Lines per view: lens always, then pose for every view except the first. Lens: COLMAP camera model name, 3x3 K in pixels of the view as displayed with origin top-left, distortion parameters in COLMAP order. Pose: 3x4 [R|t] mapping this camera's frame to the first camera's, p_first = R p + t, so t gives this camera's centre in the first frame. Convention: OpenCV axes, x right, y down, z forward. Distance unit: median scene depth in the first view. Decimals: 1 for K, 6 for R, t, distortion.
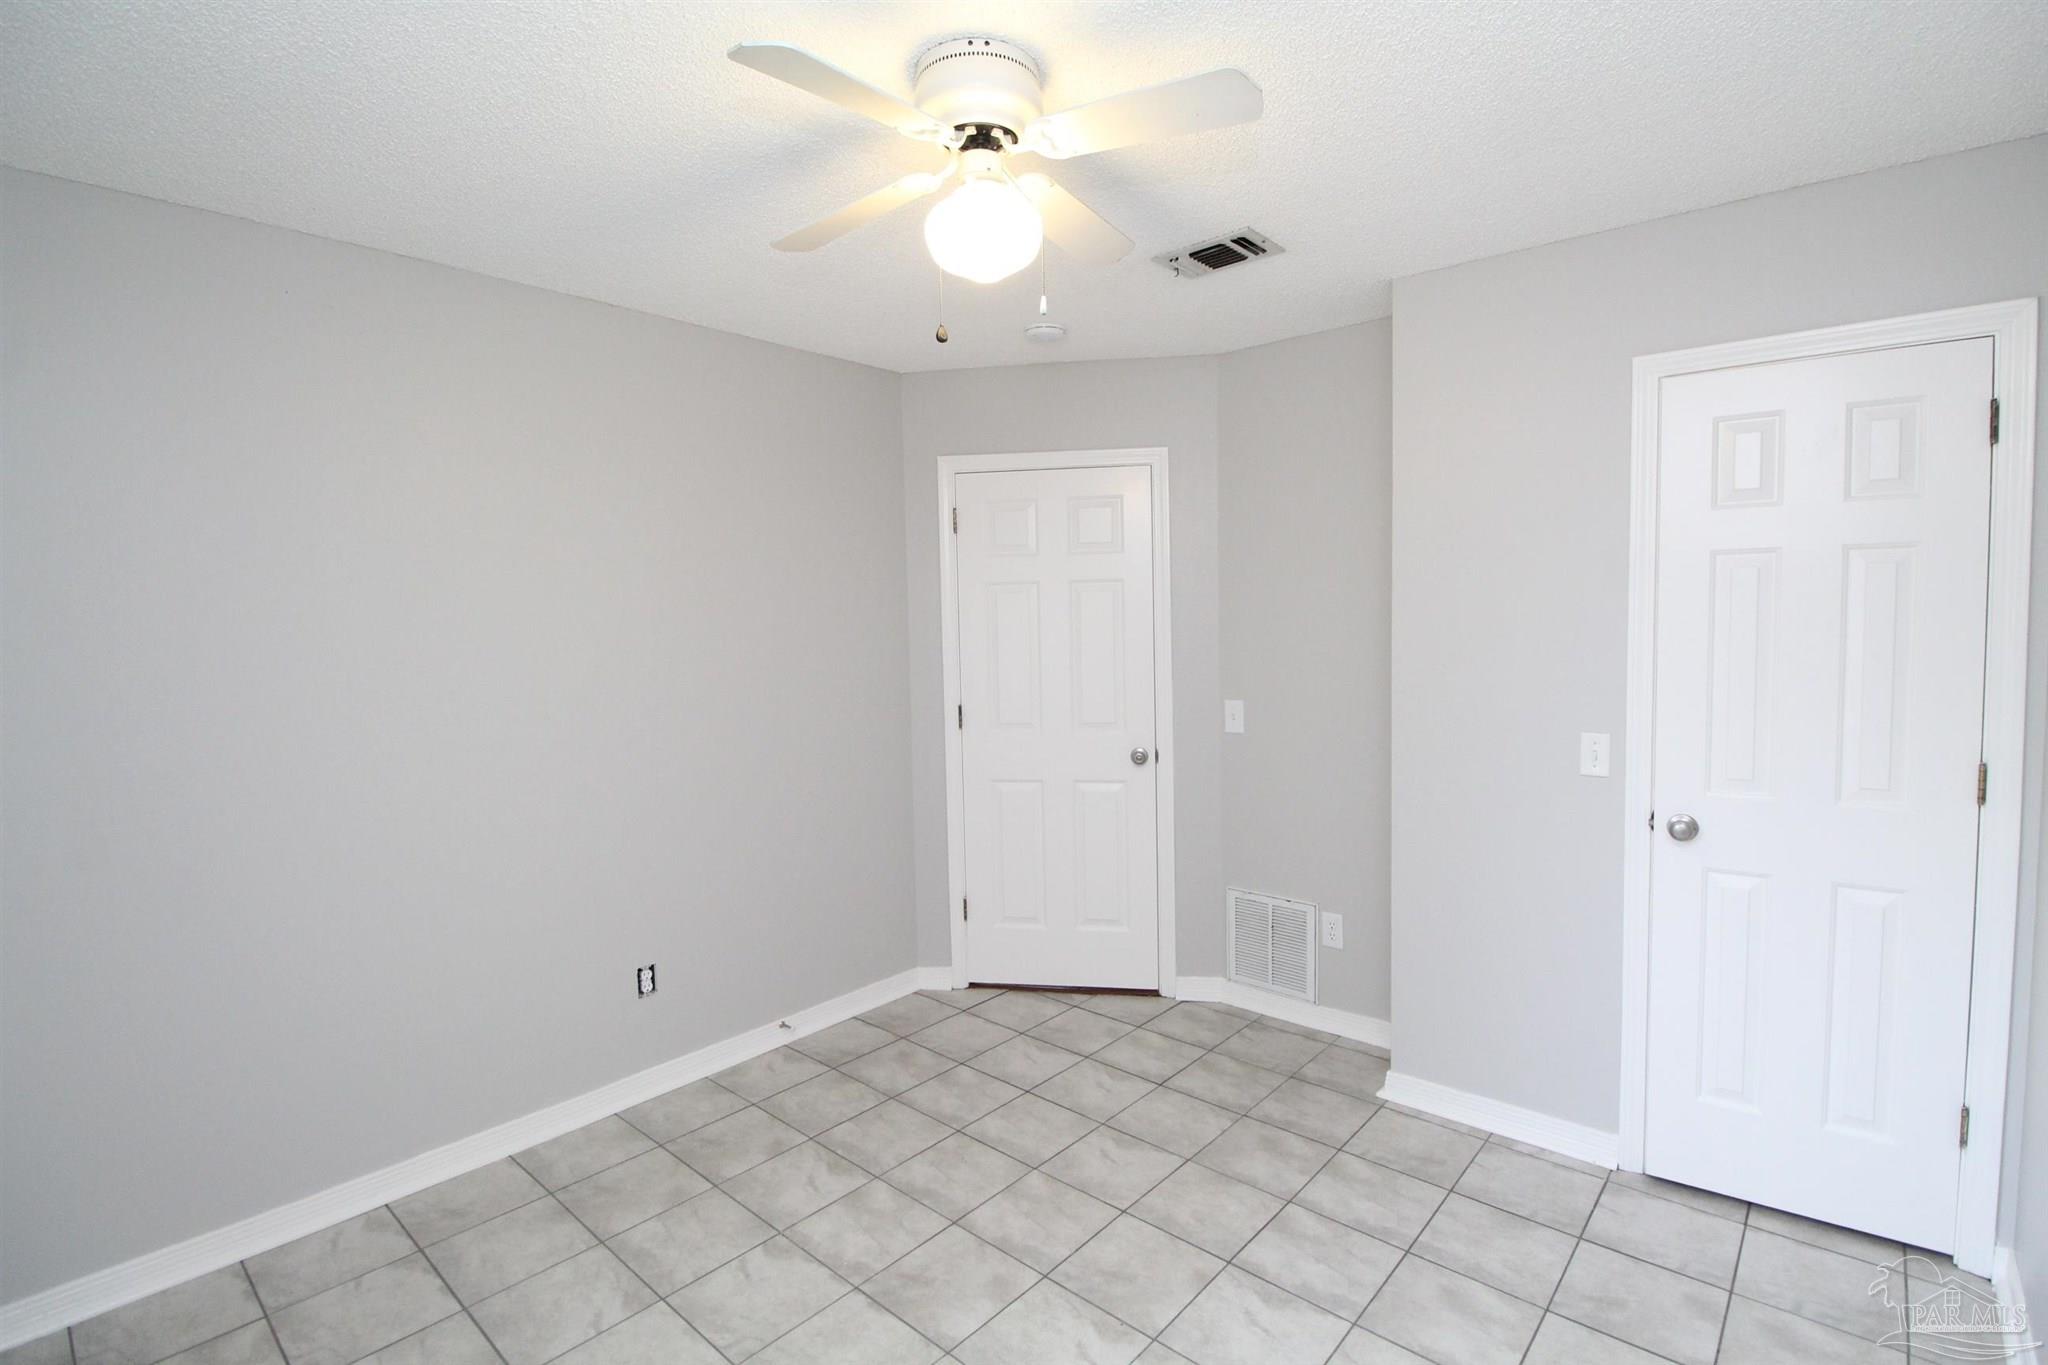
lens RADIAL K [[956.6, 0, 1028.5], [0, 956.6, 683.2], [0, 0, 1]] dist [-0.014841, -0.003060]
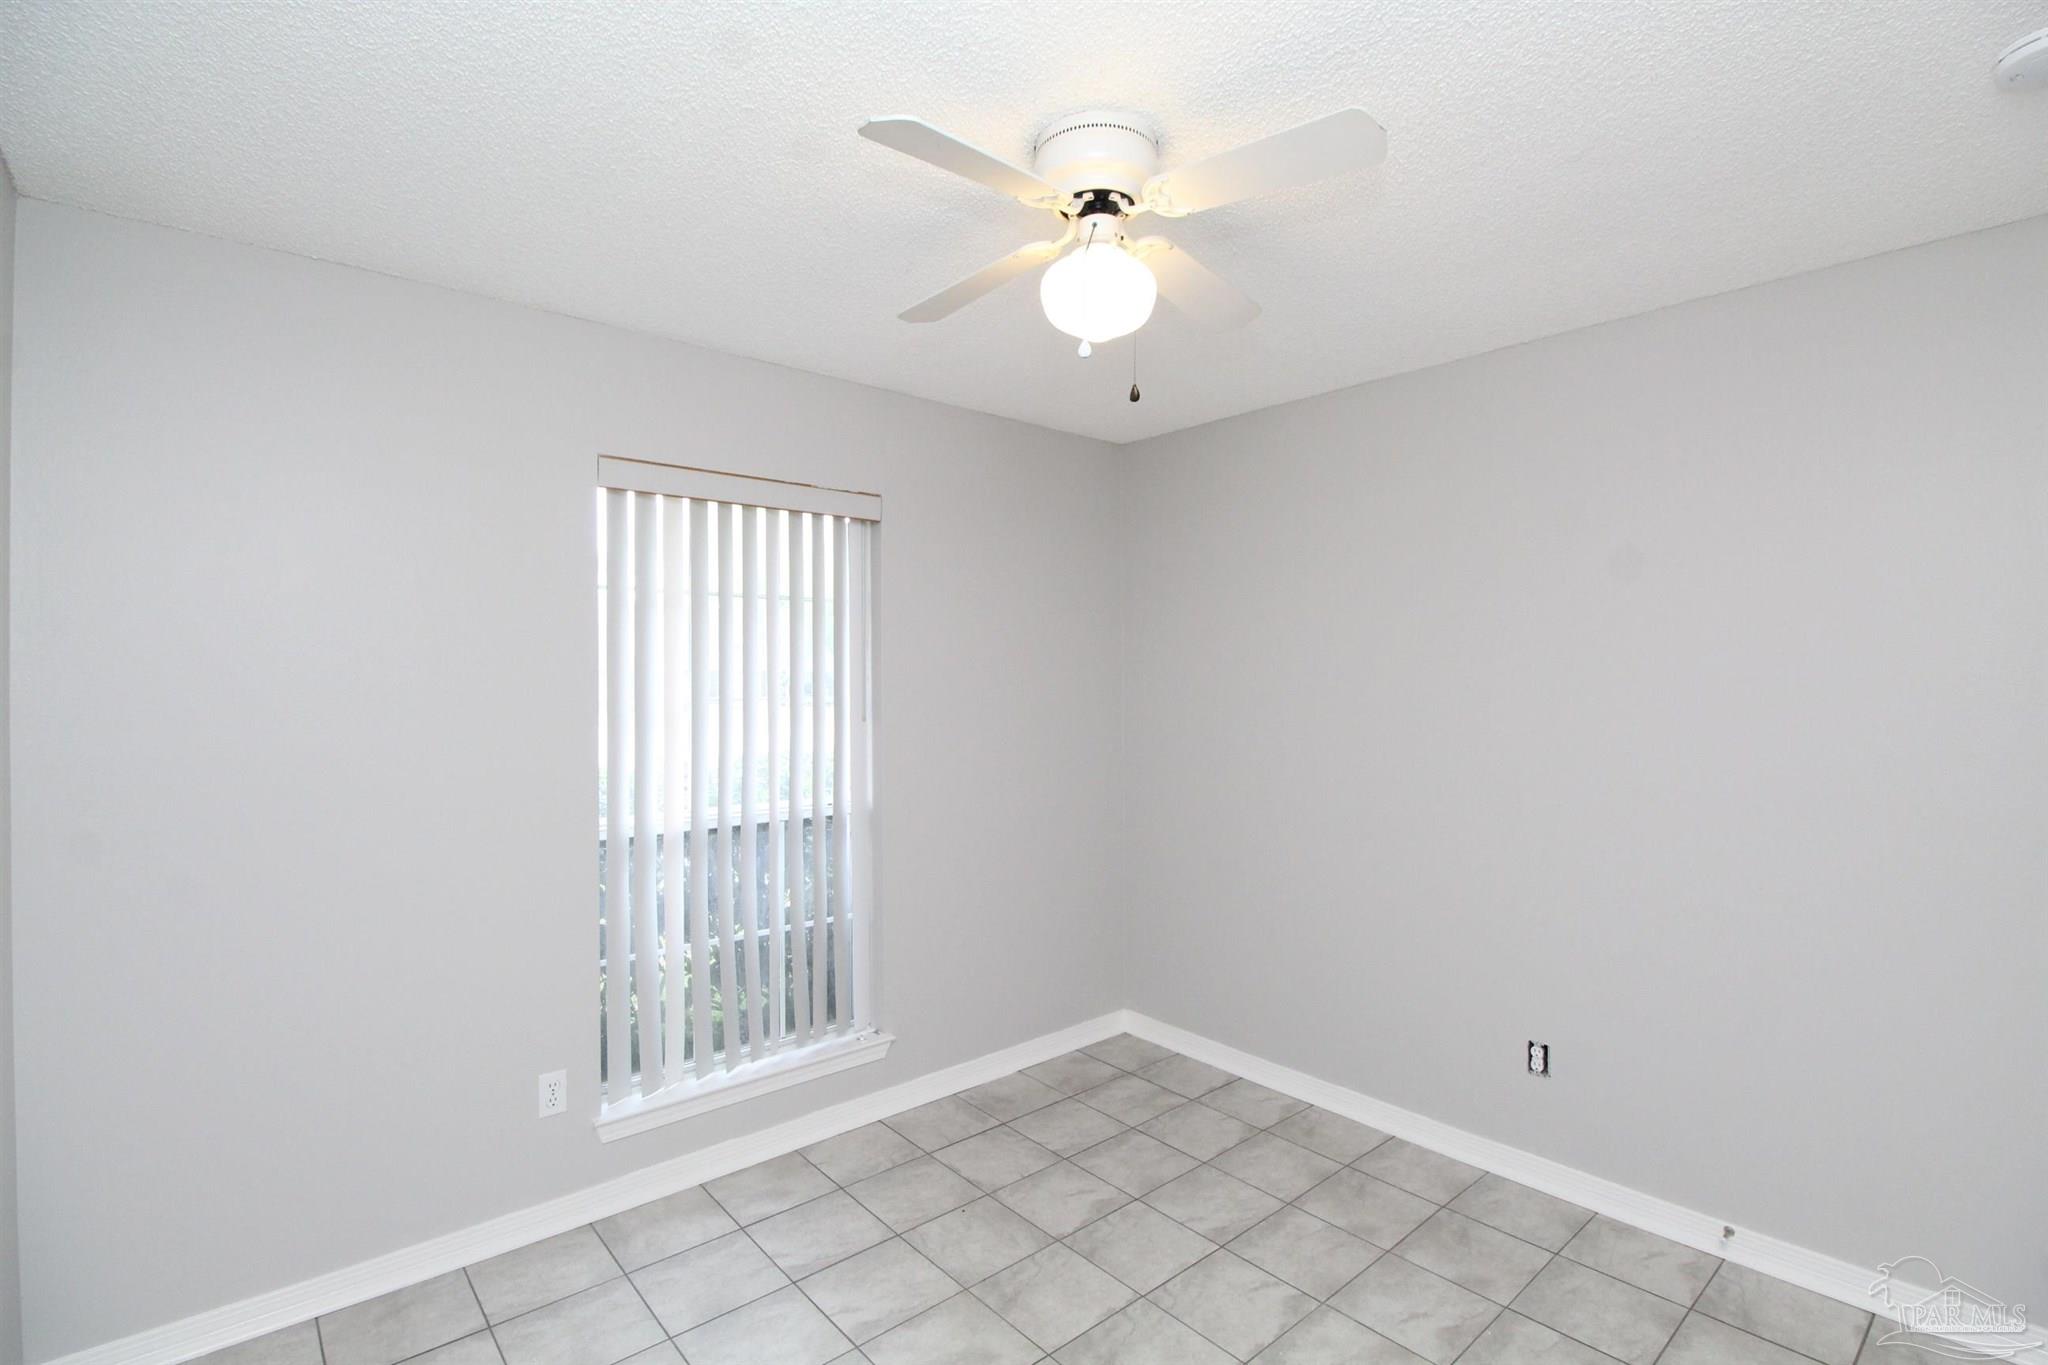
lens RADIAL K [[956.6, 0, 1028.6], [0, 956.6, 676.7], [0, 0, 1]] dist [-0.014841, -0.003060]
pose [[-0.129228, 0.028859, -0.991195, 0.664092], [-0.055279, 0.997812, 0.036259, -0.070573], [0.990073, 0.059478, -0.127350, 0.731562]]
